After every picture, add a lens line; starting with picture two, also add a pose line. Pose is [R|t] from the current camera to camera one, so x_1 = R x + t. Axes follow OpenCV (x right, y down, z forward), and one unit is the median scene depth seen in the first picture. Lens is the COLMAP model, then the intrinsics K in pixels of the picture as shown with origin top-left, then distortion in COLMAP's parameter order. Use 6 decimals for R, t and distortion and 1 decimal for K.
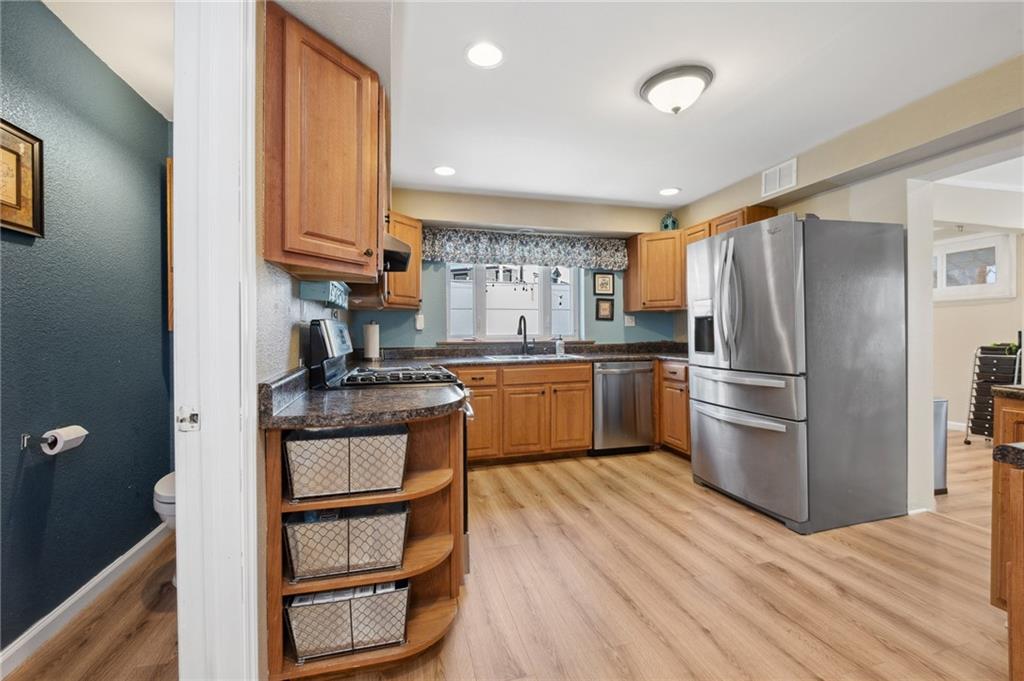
lens RADIAL K [[443.7, 0, 514.8], [0, 443.7, 336.8], [0, 0, 1]] dist [-0.011870, -0.000023]
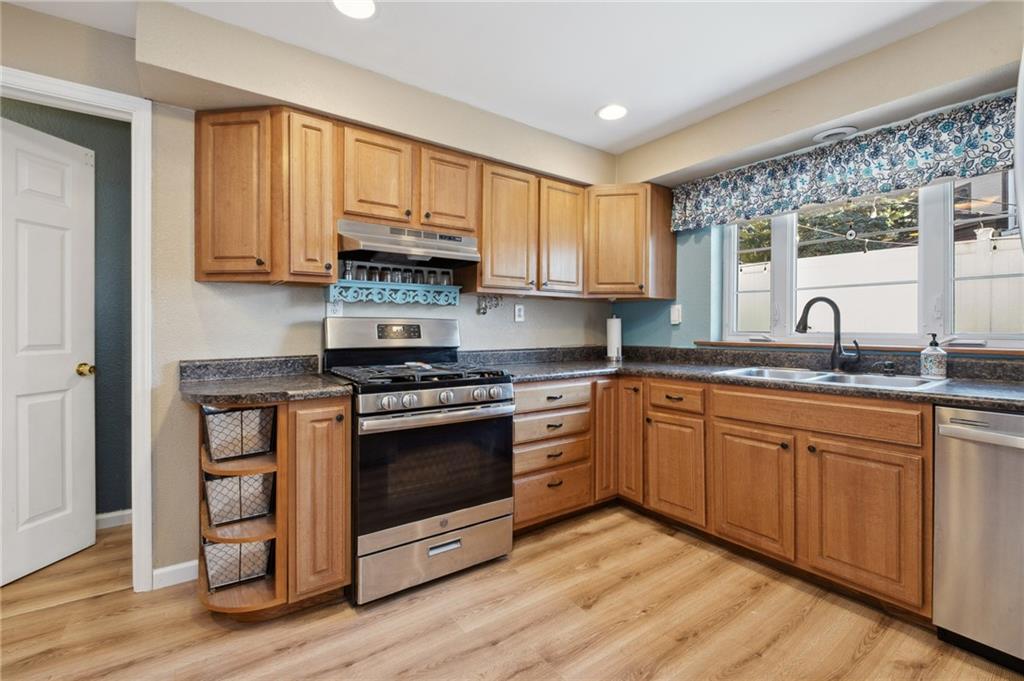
lens RADIAL K [[443.7, 0, 510.7], [0, 443.7, 326.8], [0, 0, 1]] dist [-0.011870, -0.000023]
pose [[0.333691, 0.002421, -0.942679, 0.427559], [-0.011537, 0.999932, -0.001515, -0.007701], [0.942612, 0.011381, 0.333696, 0.515766]]
